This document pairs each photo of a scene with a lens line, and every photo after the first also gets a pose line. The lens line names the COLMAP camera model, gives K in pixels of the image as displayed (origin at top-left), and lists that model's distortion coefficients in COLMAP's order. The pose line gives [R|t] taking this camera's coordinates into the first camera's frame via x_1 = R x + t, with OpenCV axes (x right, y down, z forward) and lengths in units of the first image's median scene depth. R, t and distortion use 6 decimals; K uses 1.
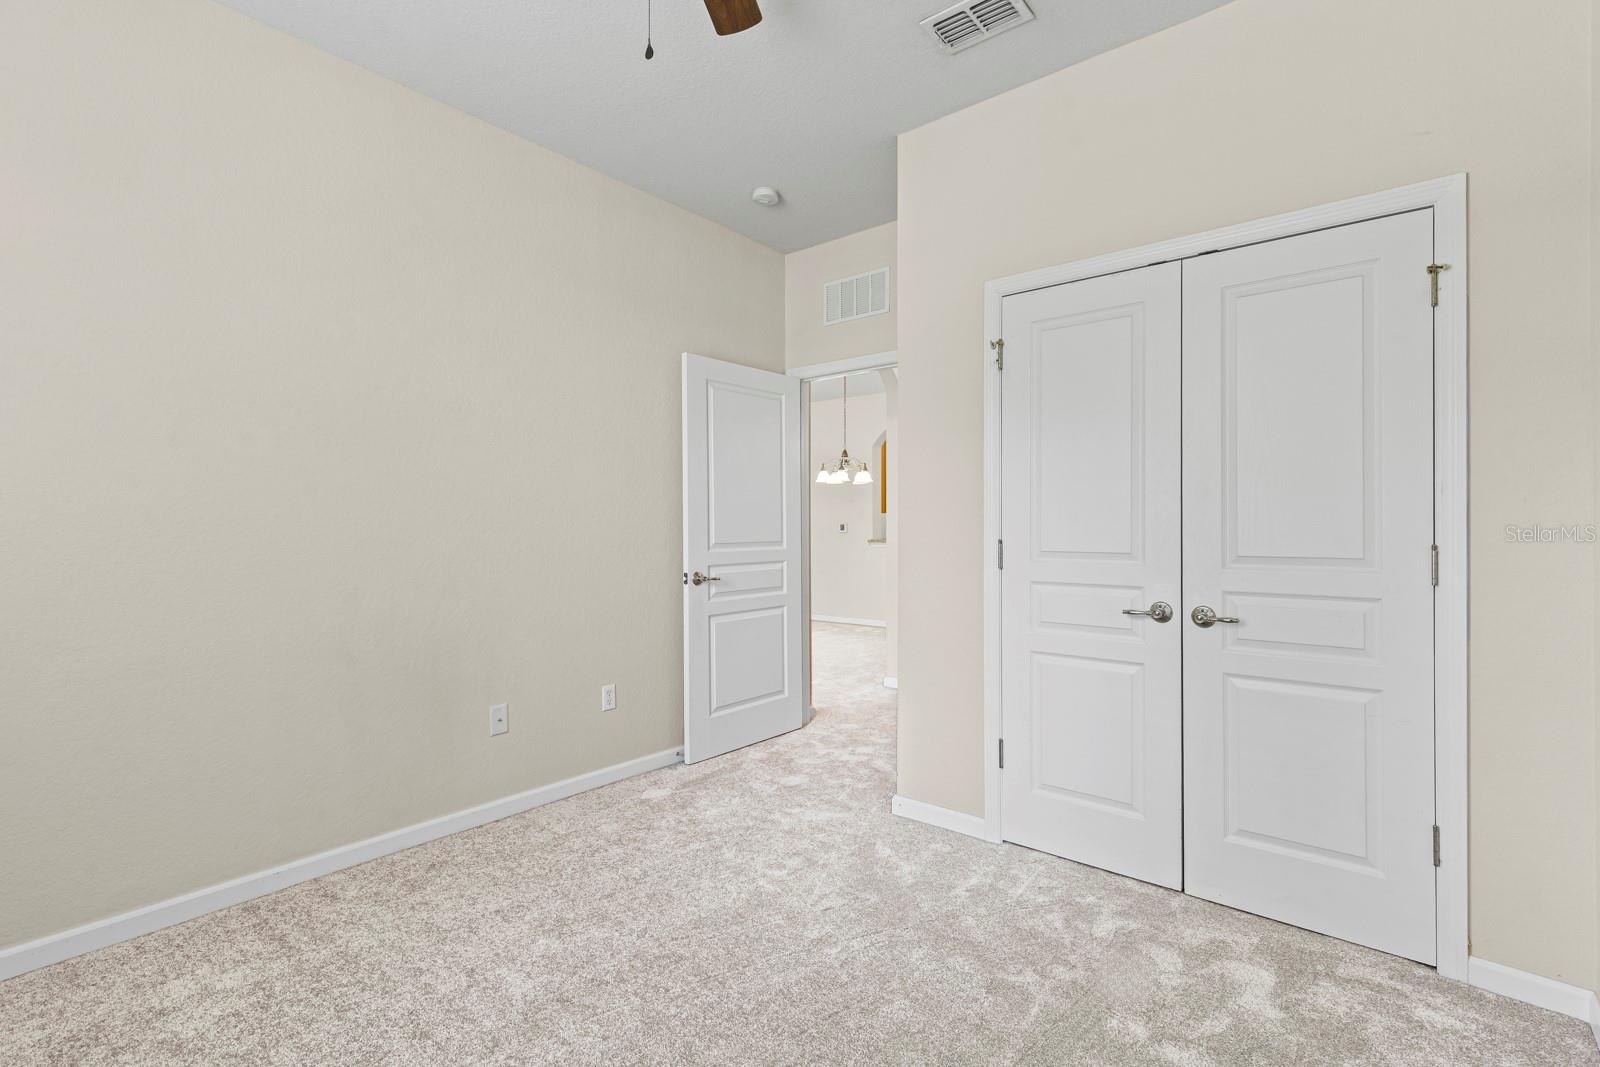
lens RADIAL K [[732.7, 0, 798.1], [0, 732.7, 530.5], [0, 0, 1]] dist [0.011054, -0.001026]
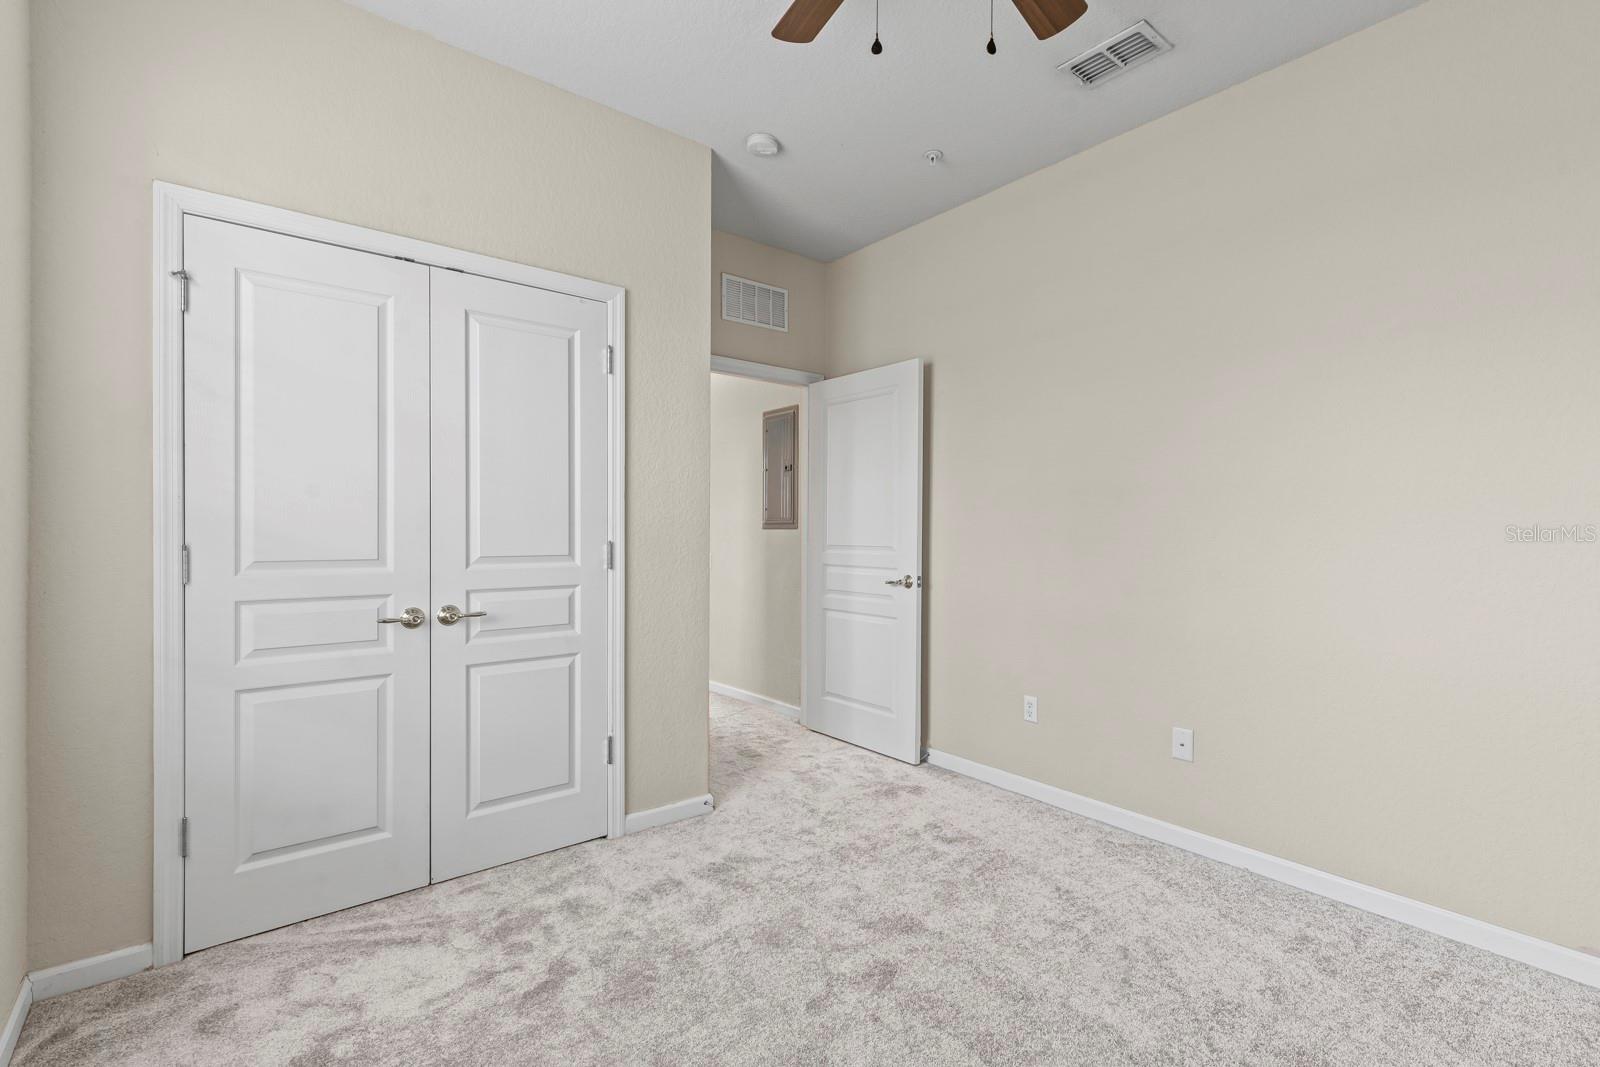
lens RADIAL K [[732.7, 0, 799.0], [0, 732.7, 526.8], [0, 0, 1]] dist [0.011054, -0.001026]
pose [[0.167708, -0.002880, 0.985833, -0.713393], [0.008702, 0.999961, 0.001441, -0.008543], [-0.985798, 0.008337, 0.167726, 0.600430]]
